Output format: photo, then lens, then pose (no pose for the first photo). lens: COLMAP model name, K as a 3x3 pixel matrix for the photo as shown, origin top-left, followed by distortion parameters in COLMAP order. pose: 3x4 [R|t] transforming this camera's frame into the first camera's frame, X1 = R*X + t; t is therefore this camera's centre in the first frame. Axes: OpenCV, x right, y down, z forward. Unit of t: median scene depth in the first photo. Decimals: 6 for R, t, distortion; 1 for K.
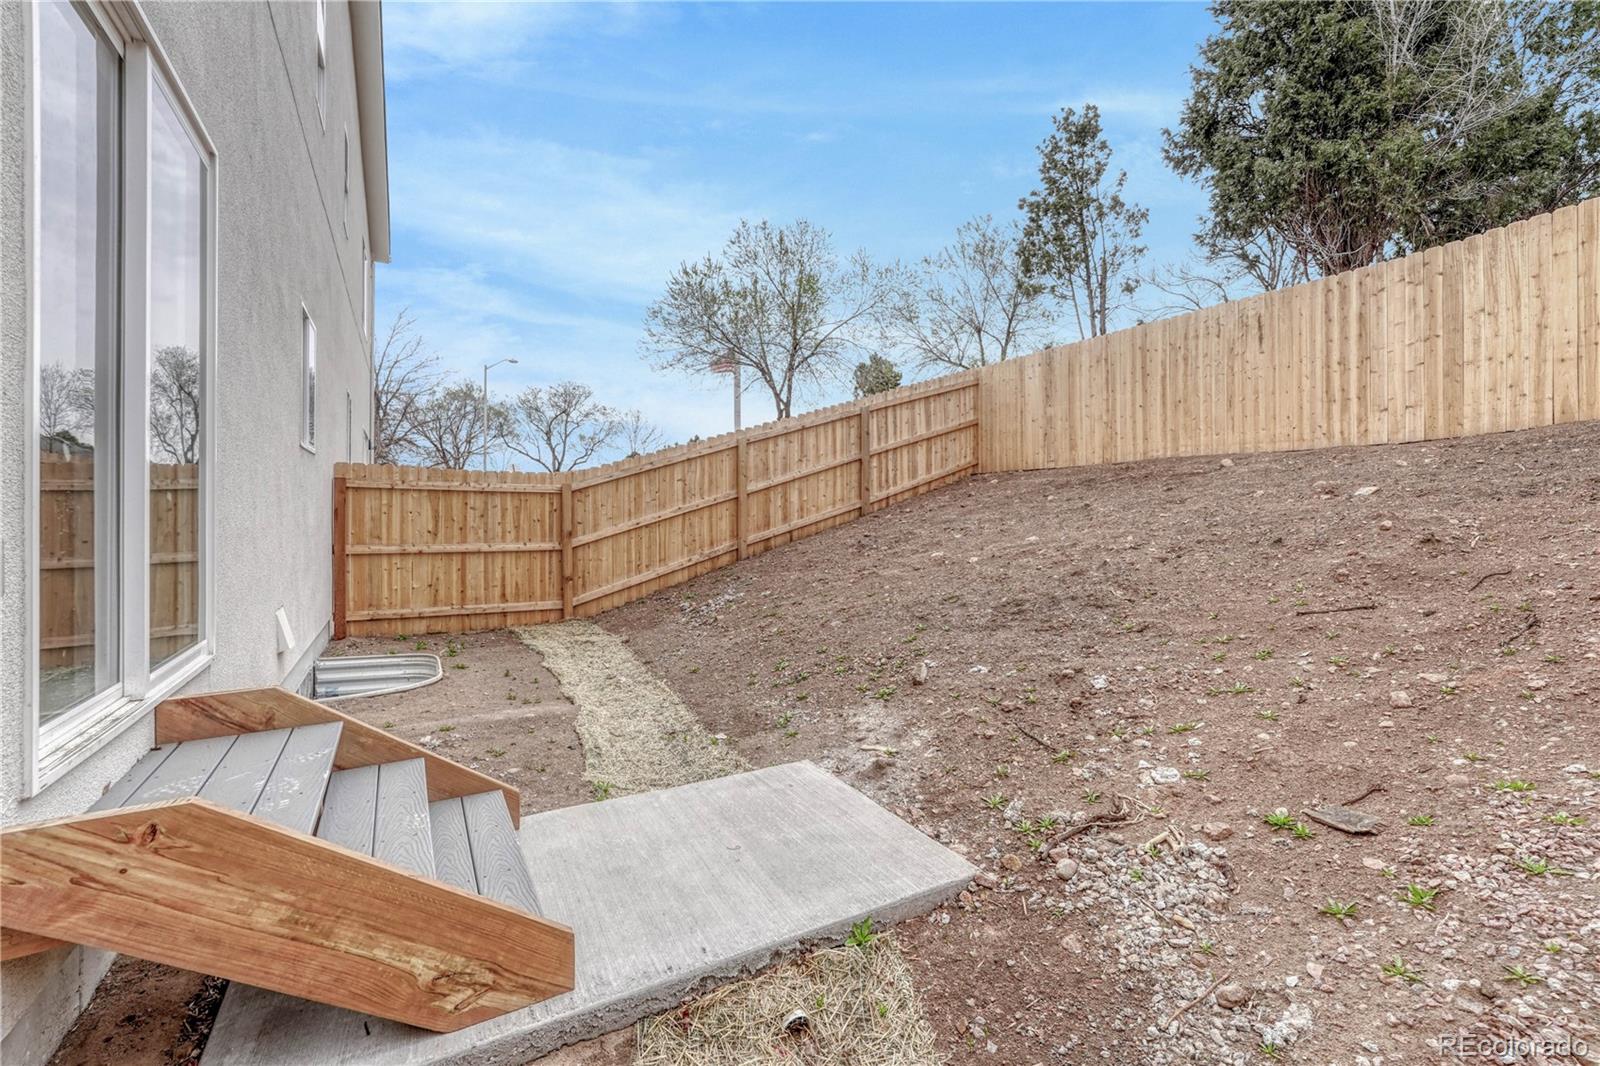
lens RADIAL K [[672.7, 0, 810.1], [0, 672.7, 512.5], [0, 0, 1]] dist [-0.004618, 0.003988]
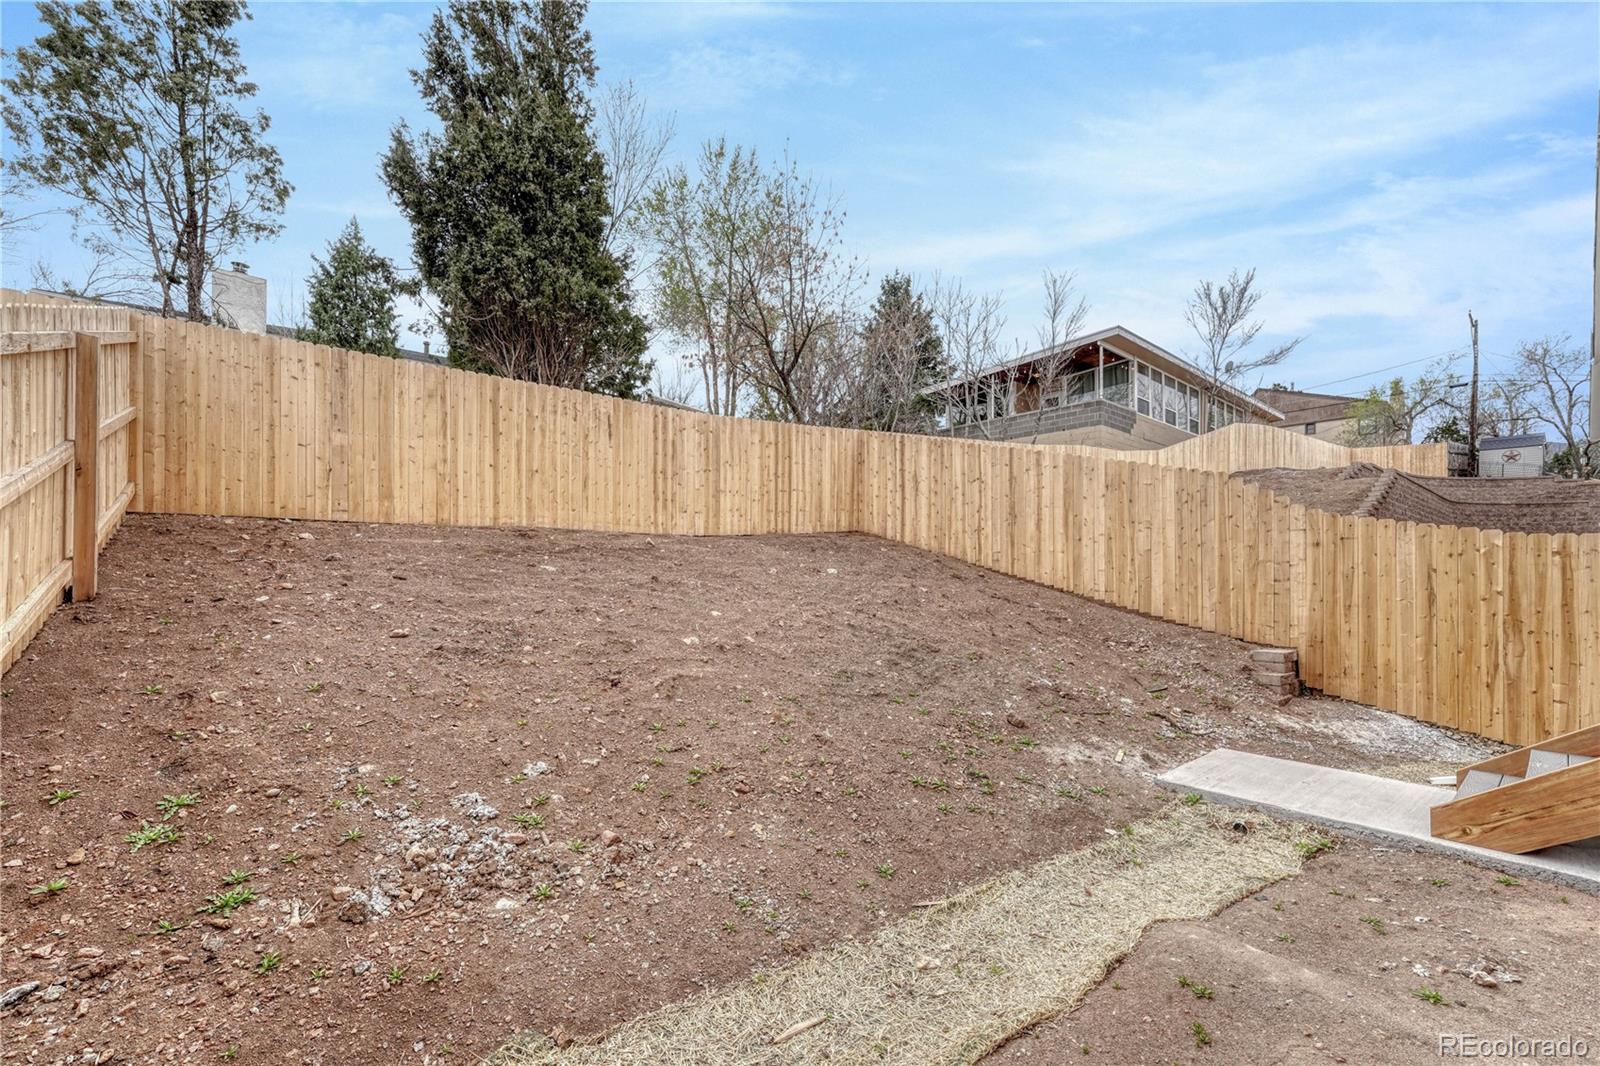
lens RADIAL K [[661.1, 0, 808.2], [0, 661.1, 570.8], [0, 0, 1]] dist [-0.002641, 0.000491]
pose [[-0.164974, 0.006402, 0.986277, -0.520151], [-0.001921, 0.999975, -0.006812, -0.013231], [-0.986296, -0.003019, -0.164958, 0.836457]]
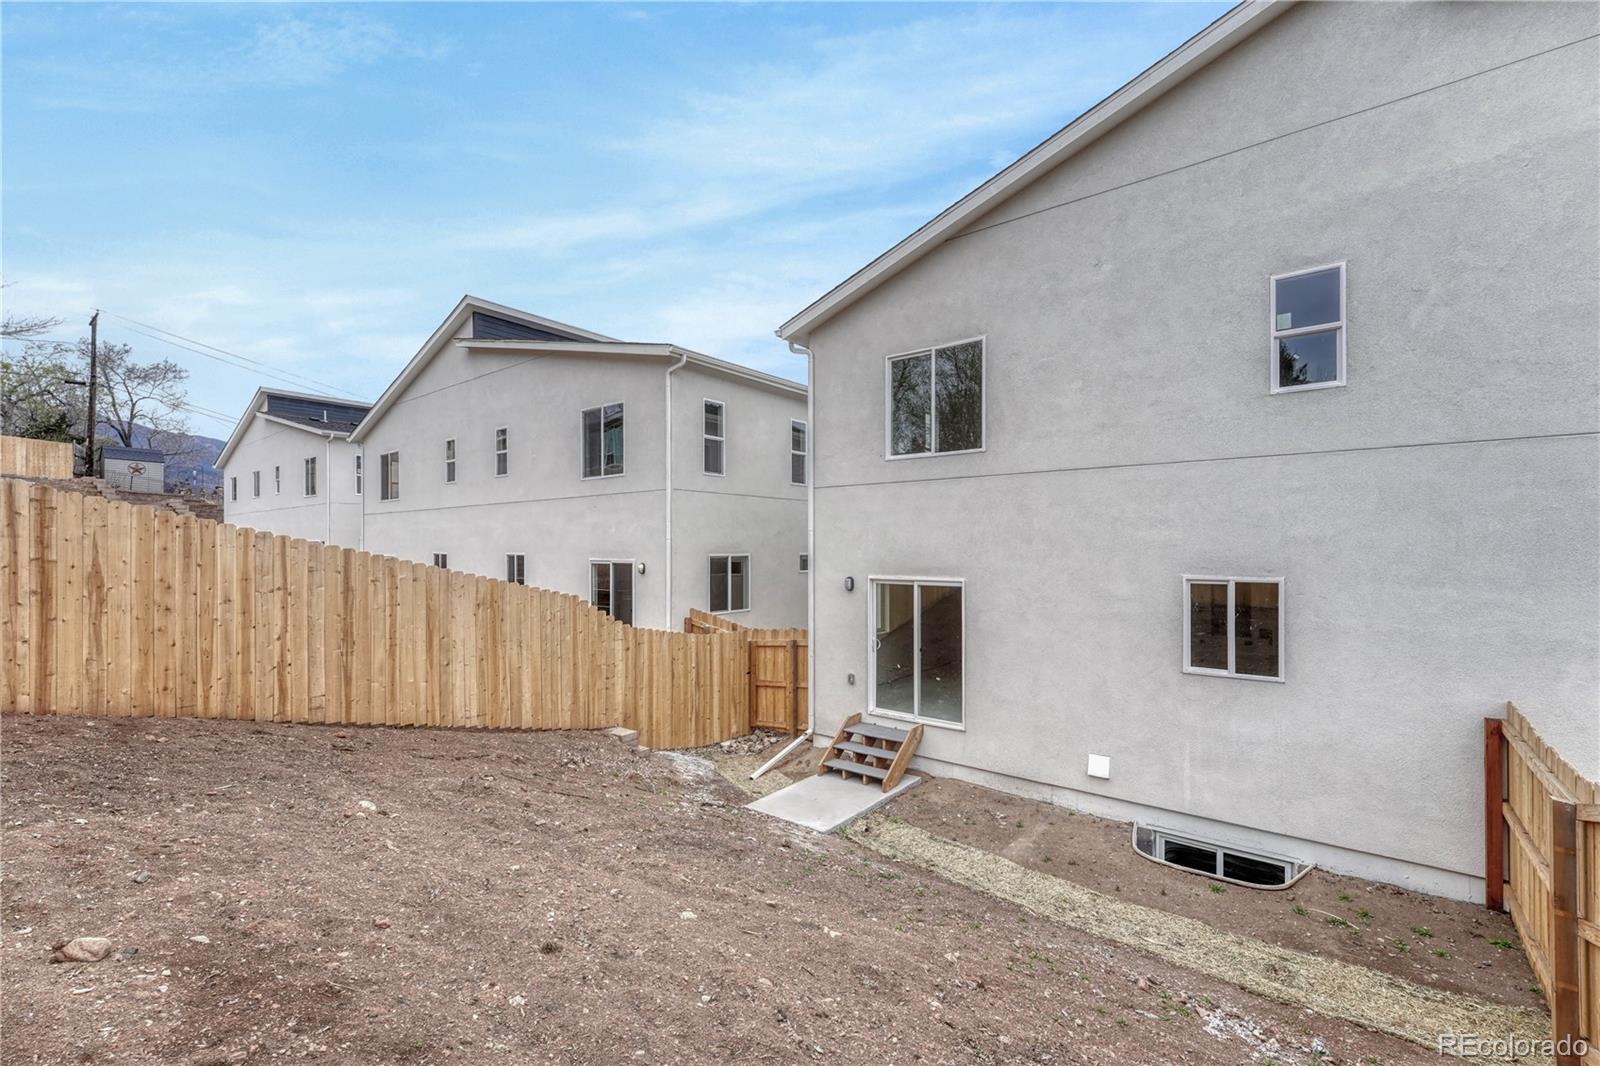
lens RADIAL K [[663.7, 0, 803.1], [0, 663.7, 545.0], [0, 0, 1]] dist [-0.000288, 0.000159]
pose [[-0.935501, 0.009371, -0.353199, 0.357402], [0.009772, 0.999952, 0.000649, -0.248248], [0.353188, -0.002844, -0.935548, 1.316883]]
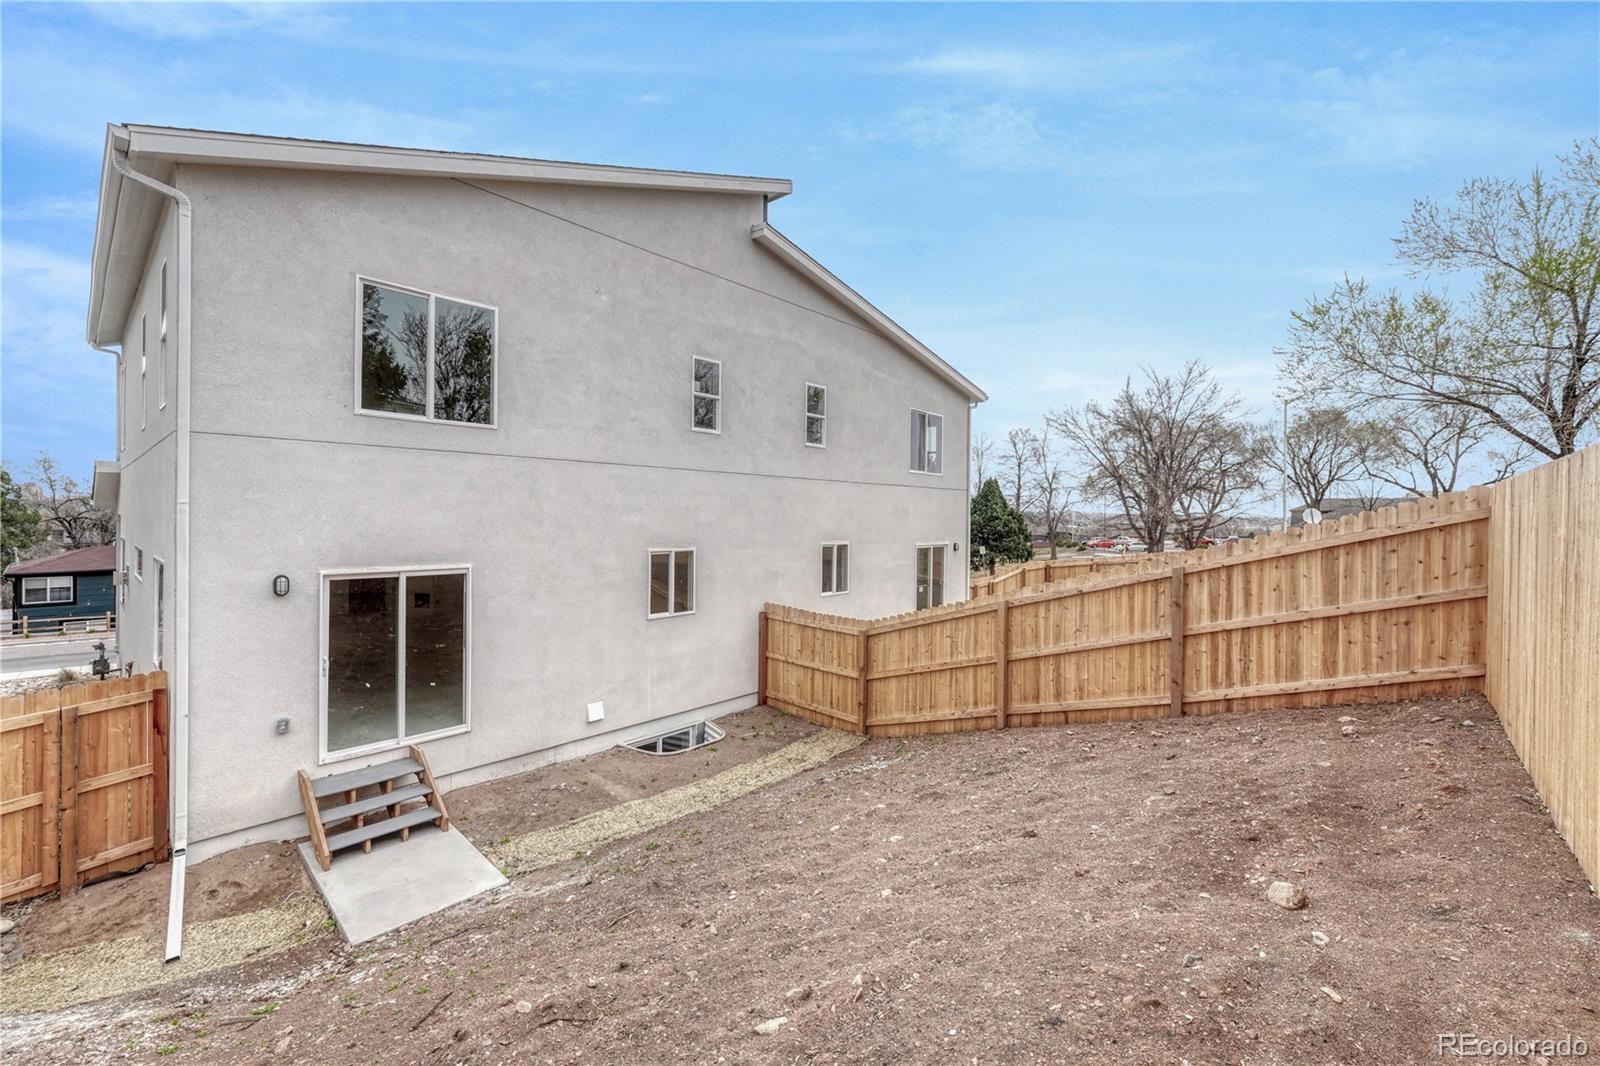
lens RADIAL K [[657.0, 0, 801.5], [0, 657.0, 517.5], [0, 0, 1]] dist [-0.004522, 0.004288]
pose [[0.293617, 0.013877, -0.955822, 0.834272], [-0.014763, 0.999841, 0.009981, -0.278320], [0.955809, 0.011180, 0.293775, 0.533262]]
